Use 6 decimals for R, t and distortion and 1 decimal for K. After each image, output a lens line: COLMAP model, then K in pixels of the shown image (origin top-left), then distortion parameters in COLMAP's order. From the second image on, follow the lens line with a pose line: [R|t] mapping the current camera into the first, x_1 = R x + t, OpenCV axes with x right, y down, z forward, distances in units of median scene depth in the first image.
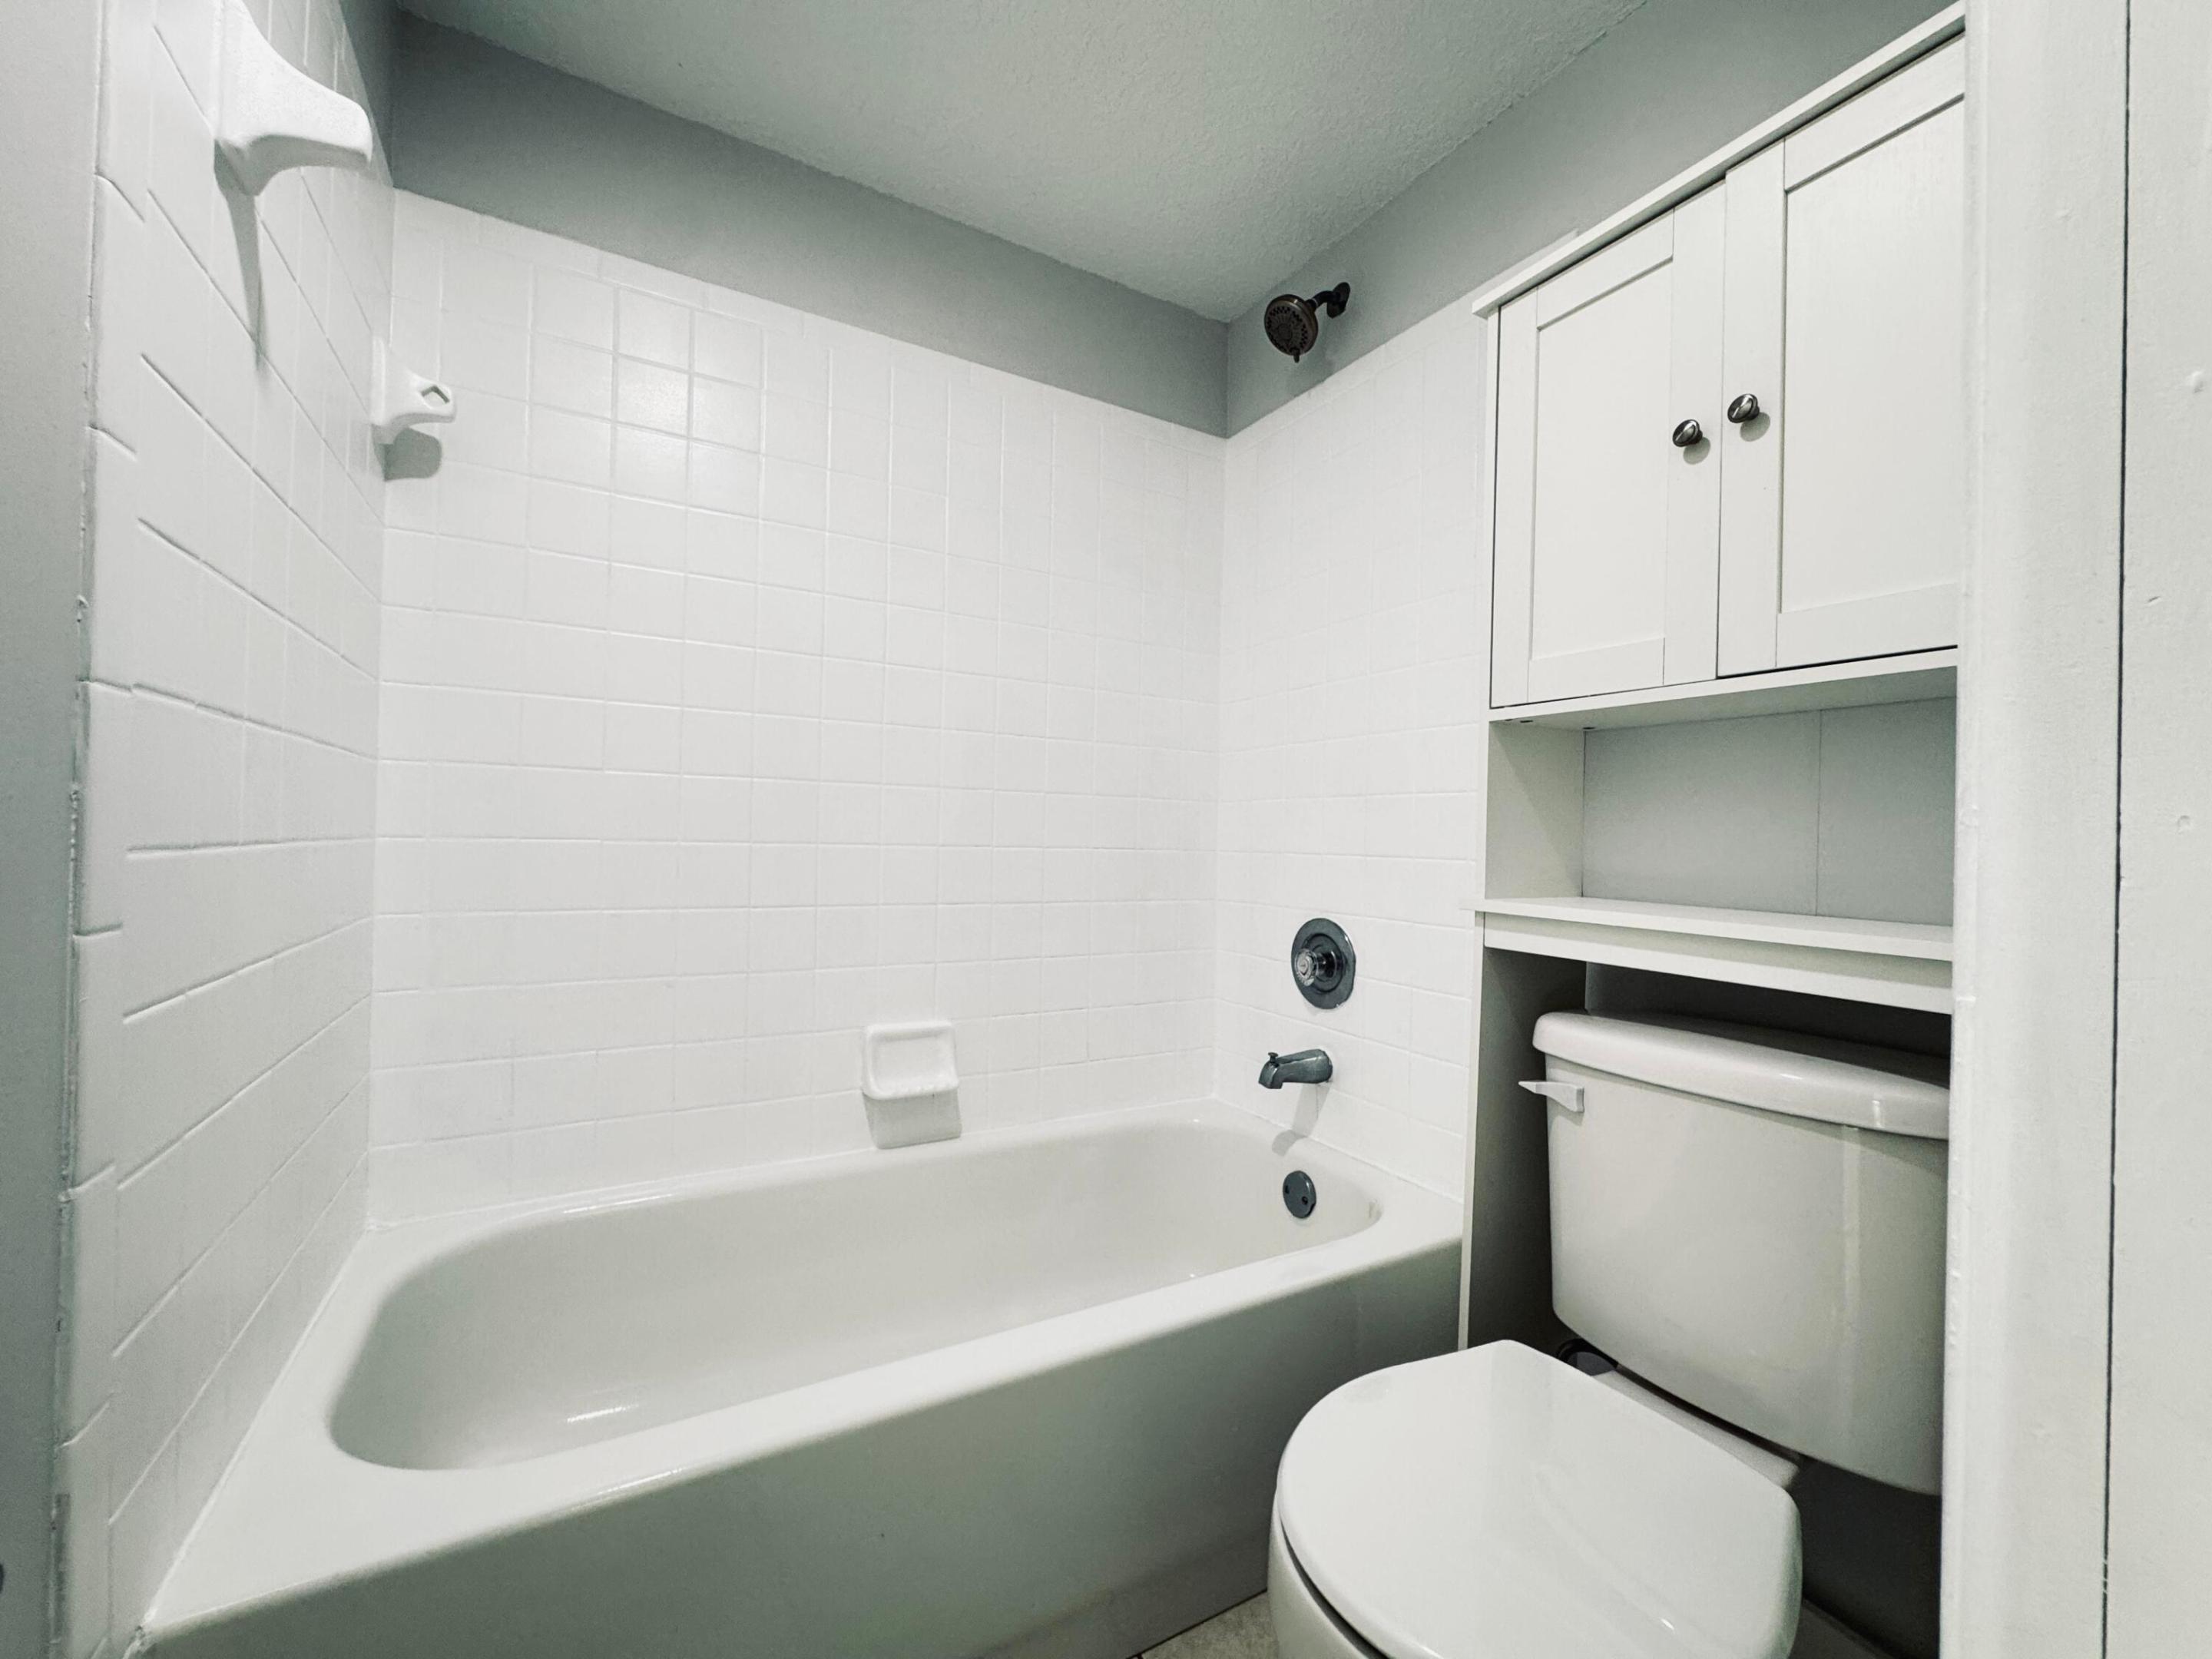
lens RADIAL K [[883.1, 0, 1110.5], [0, 883.1, 838.8], [0, 0, 1]] dist [-0.006036, 0.000255]
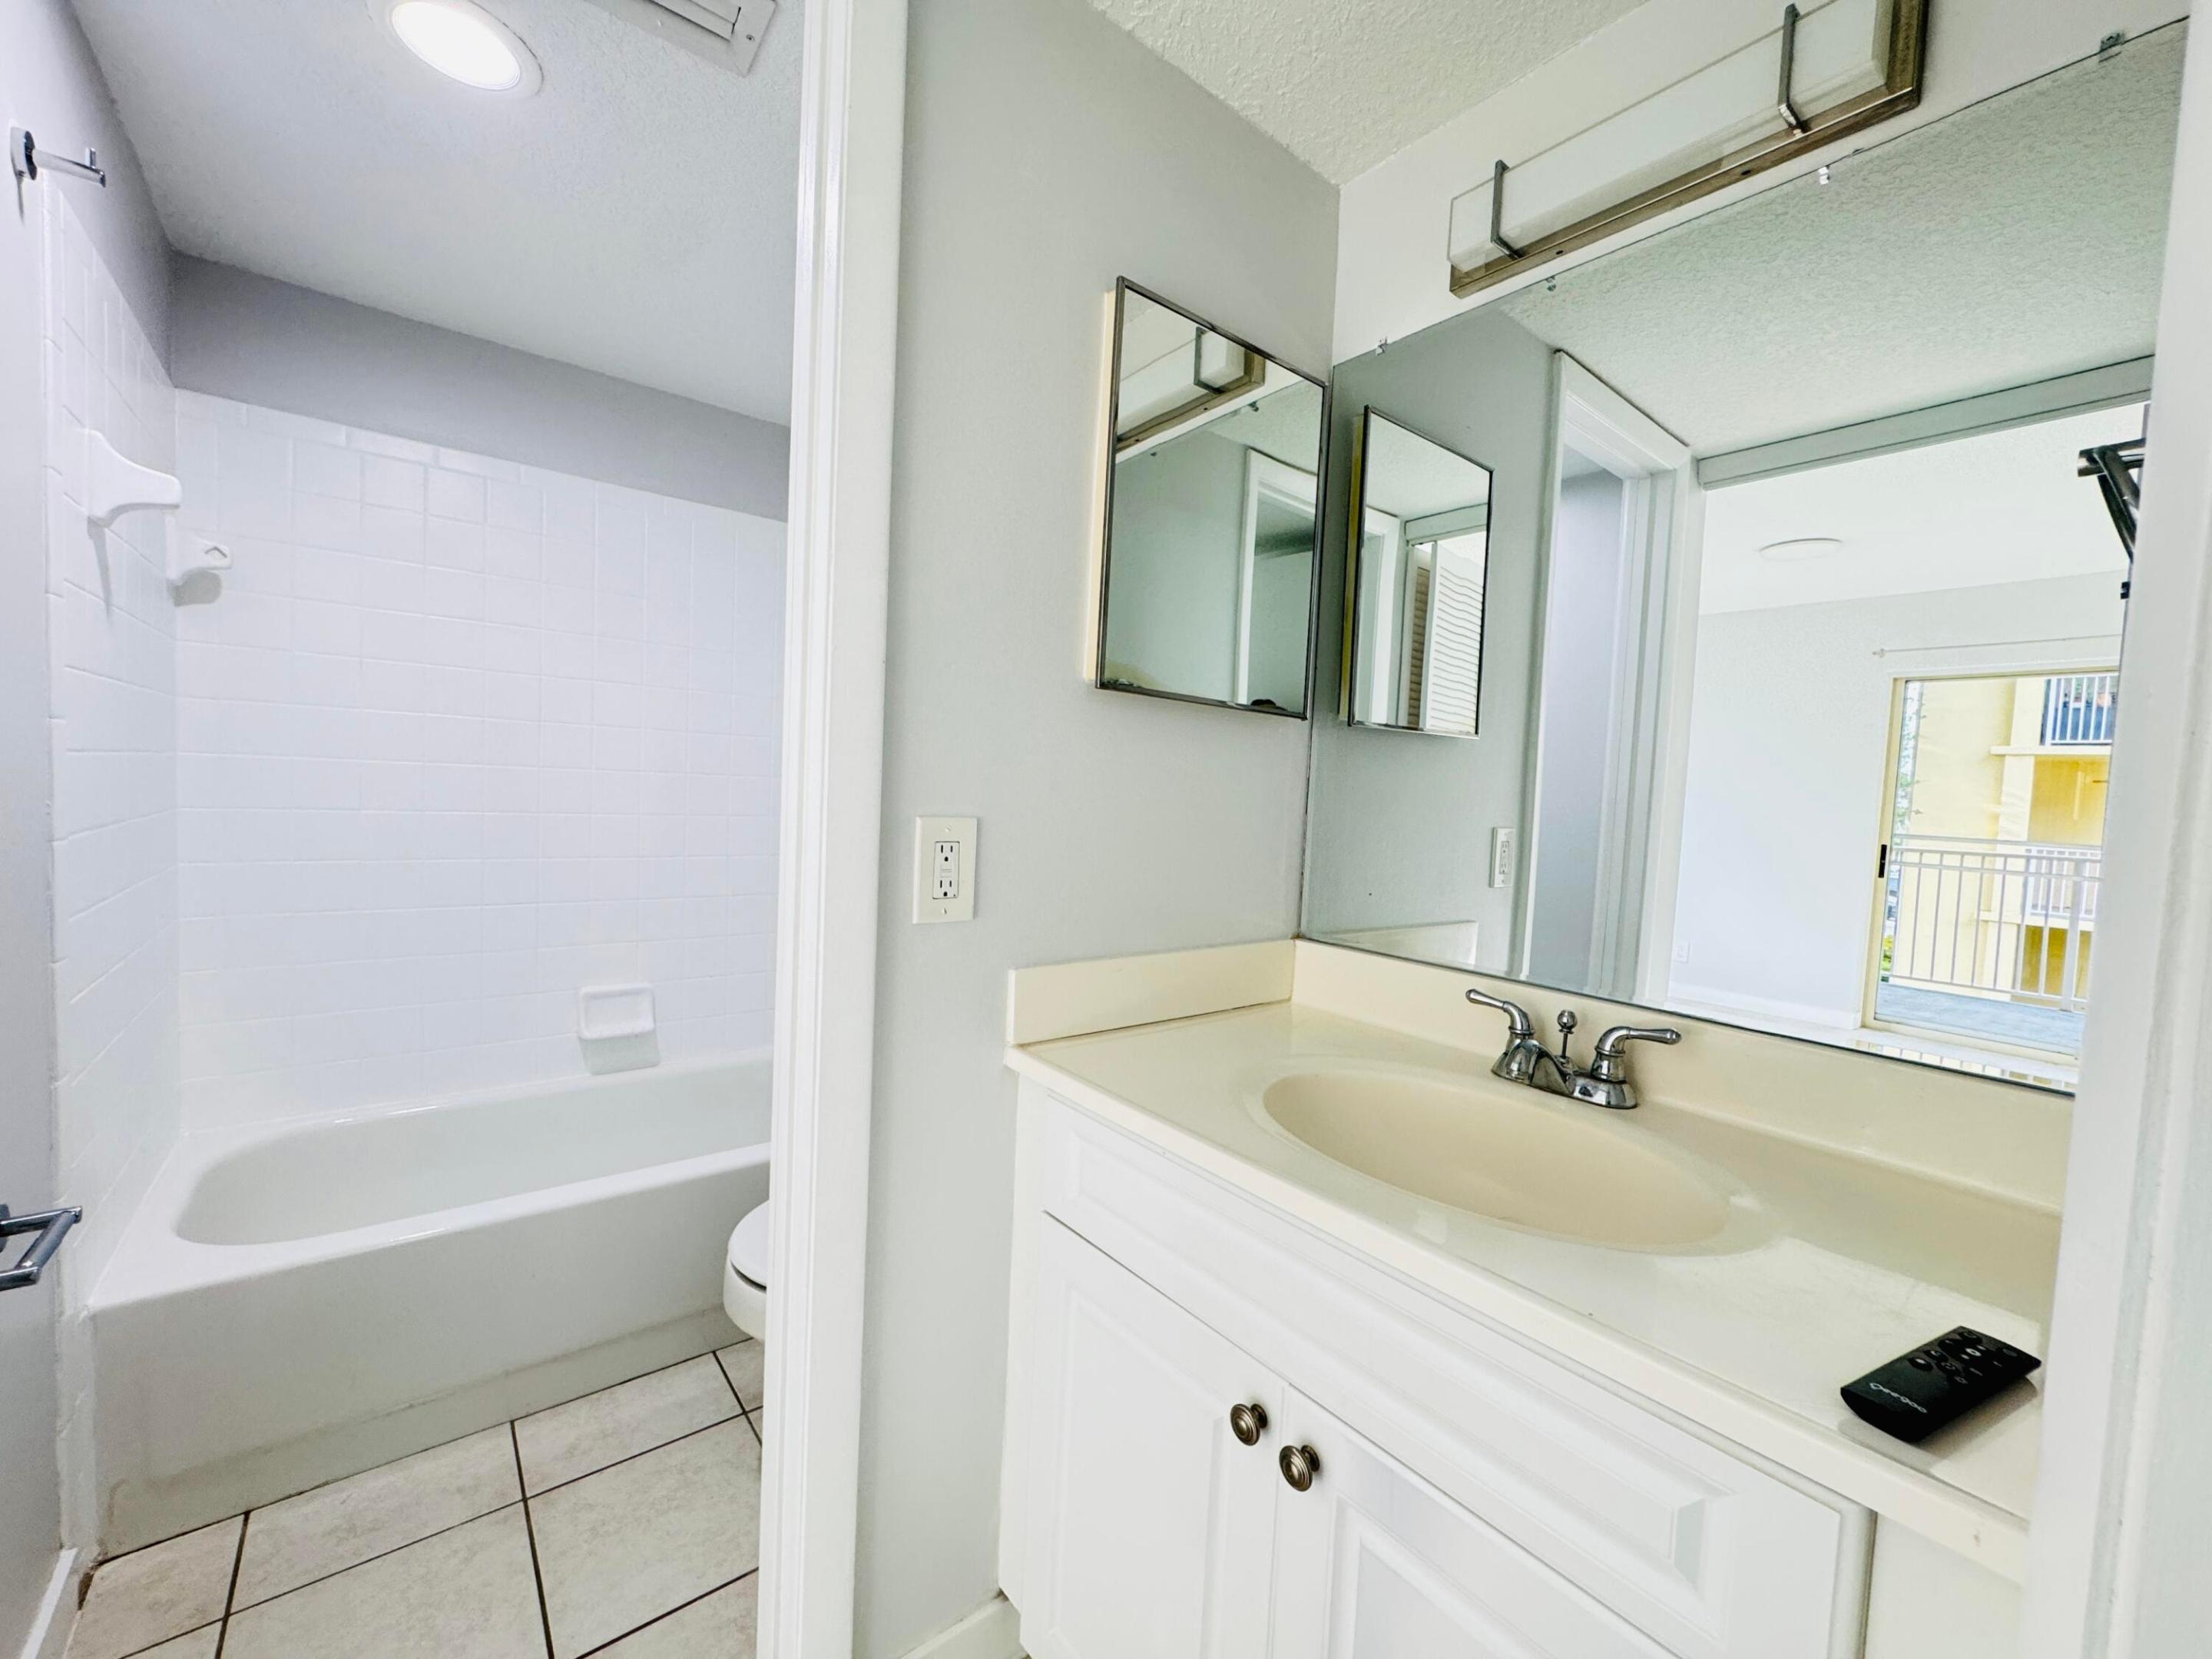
lens RADIAL K [[883.1, 0, 1114.6], [0, 883.1, 832.9], [0, 0, 1]] dist [-0.006036, 0.000255]
pose [[0.987552, 0.011933, 0.156839, 0.330446], [-0.020668, 0.998317, 0.054182, -0.122353], [-0.155928, -0.056749, 0.986137, -0.479350]]
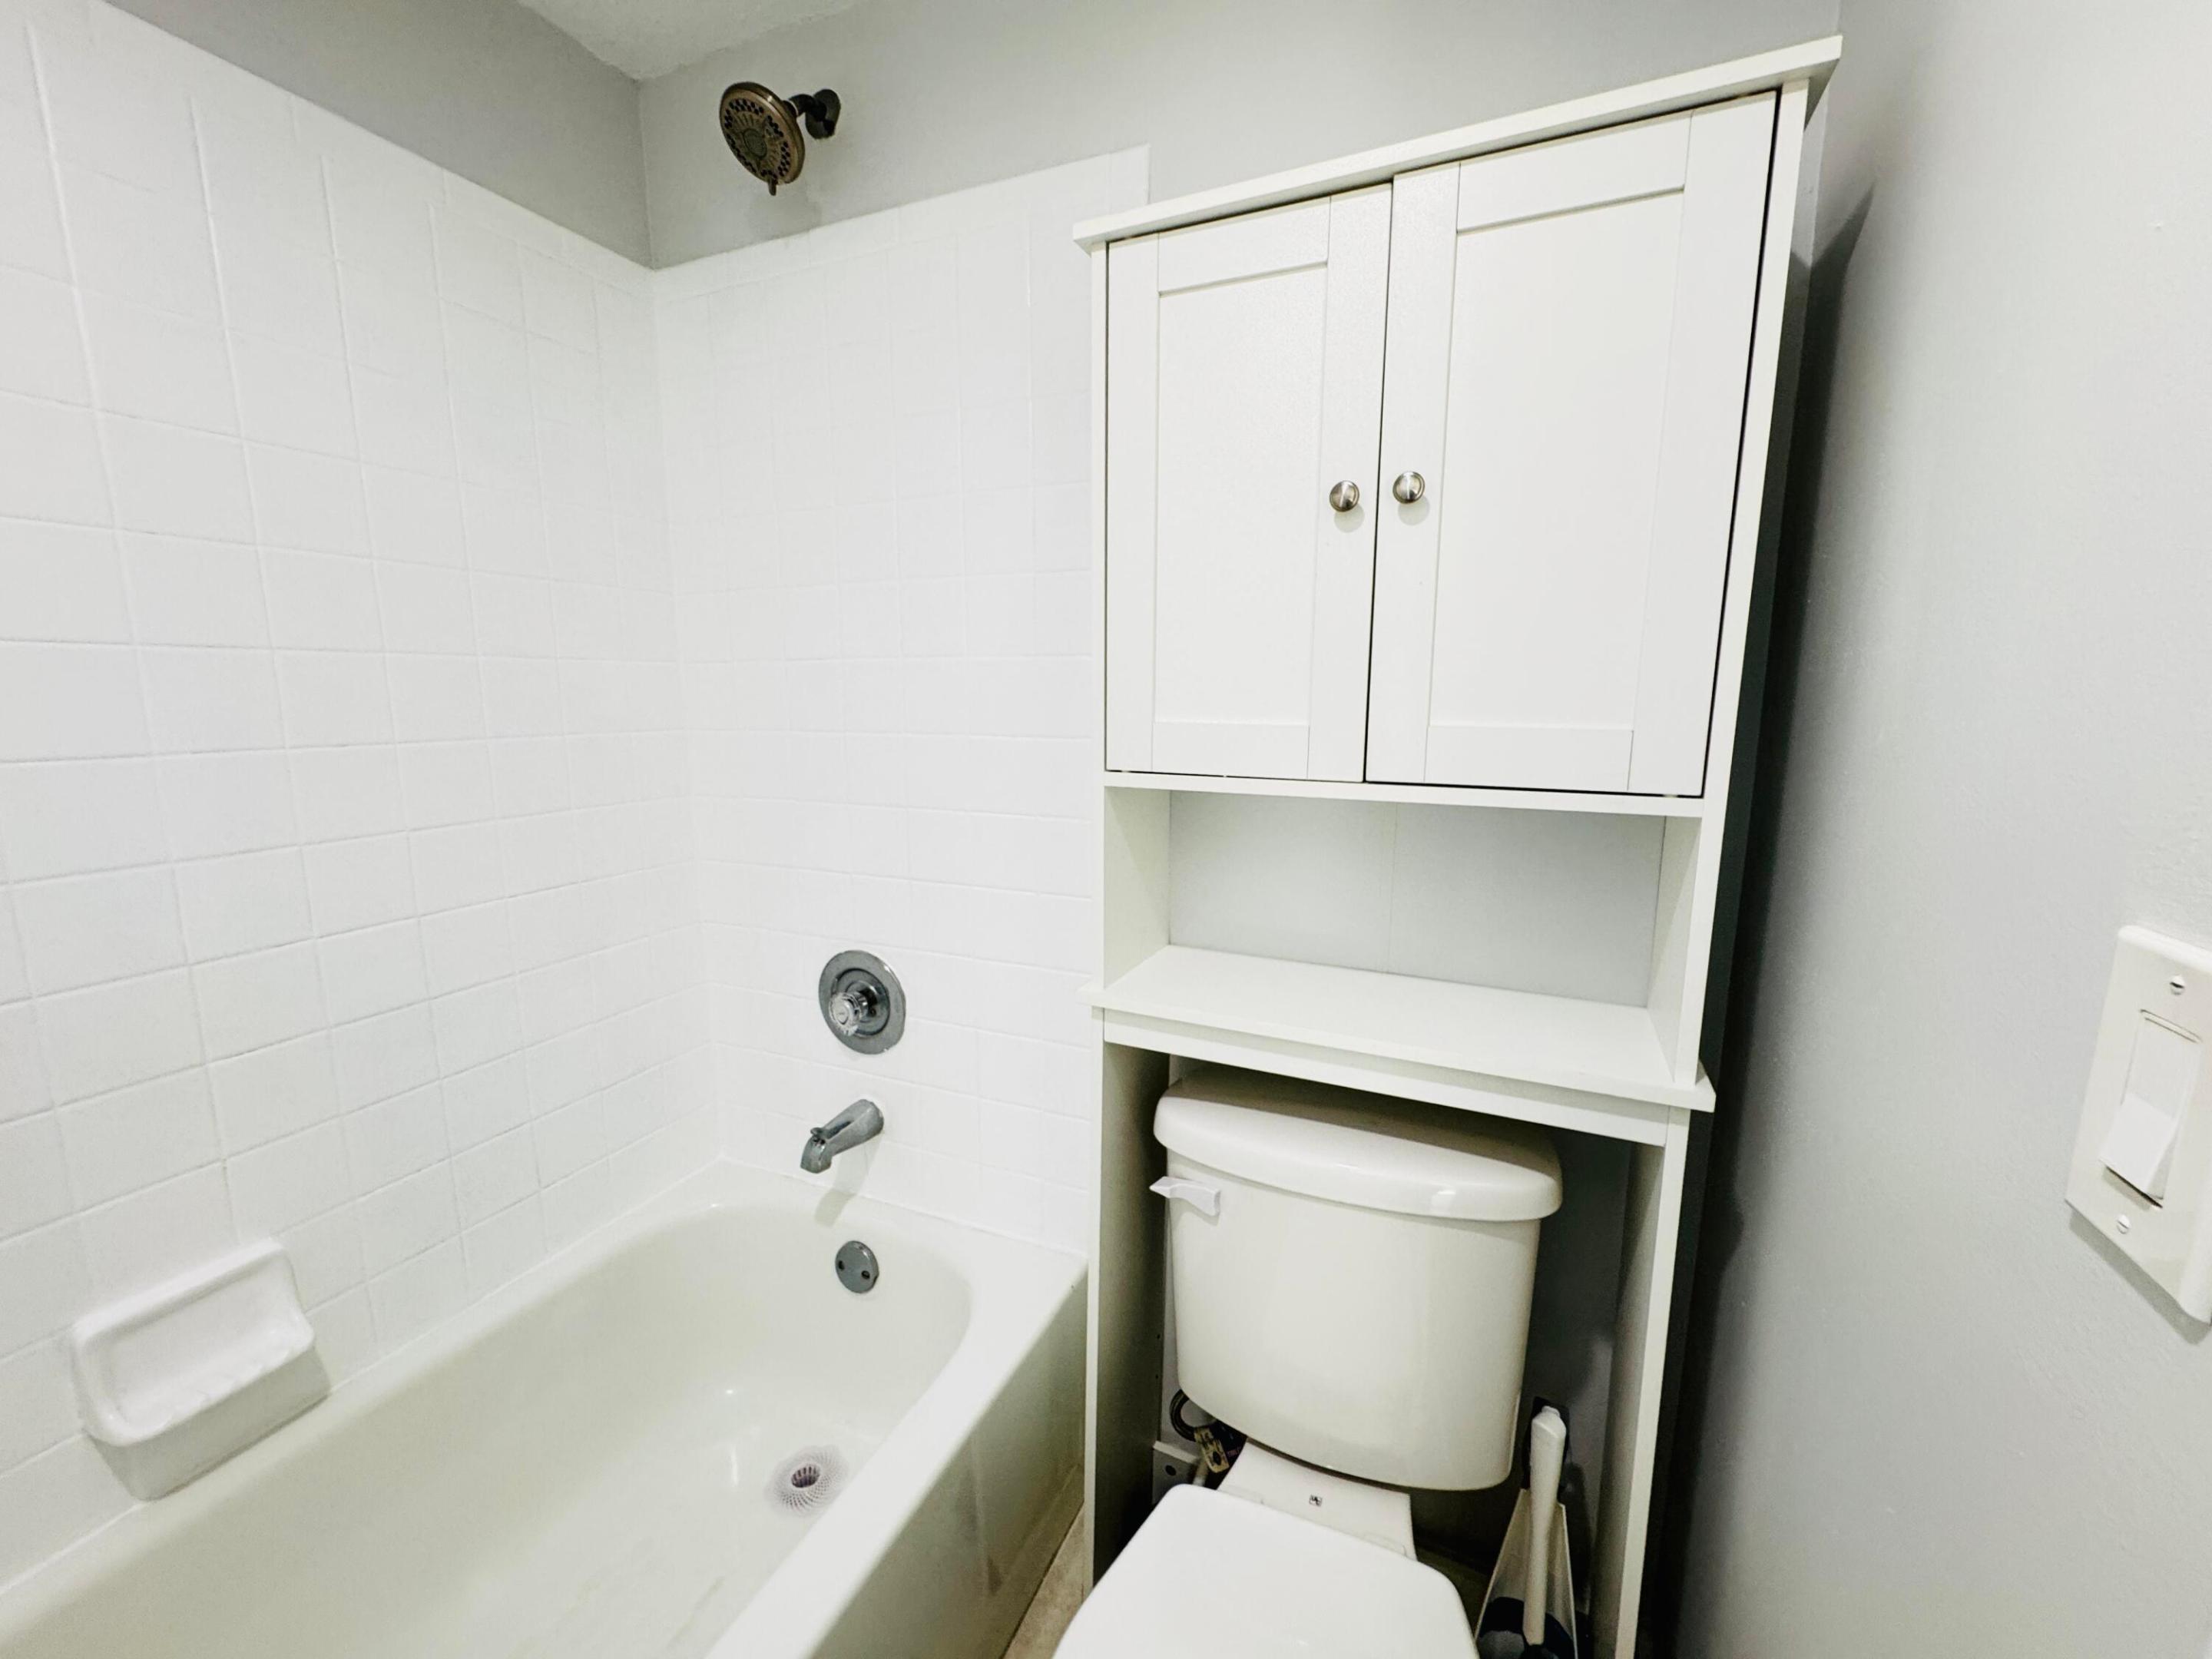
lens RADIAL K [[883.1, 0, 1109.8], [0, 883.1, 836.2], [0, 0, 1]] dist [-0.006036, 0.000255]
pose [[0.802911, -0.119075, 0.584085, -0.041783], [0.018166, 0.984278, 0.175690, -0.164130], [-0.595822, -0.130453, 0.792451, 0.231766]]
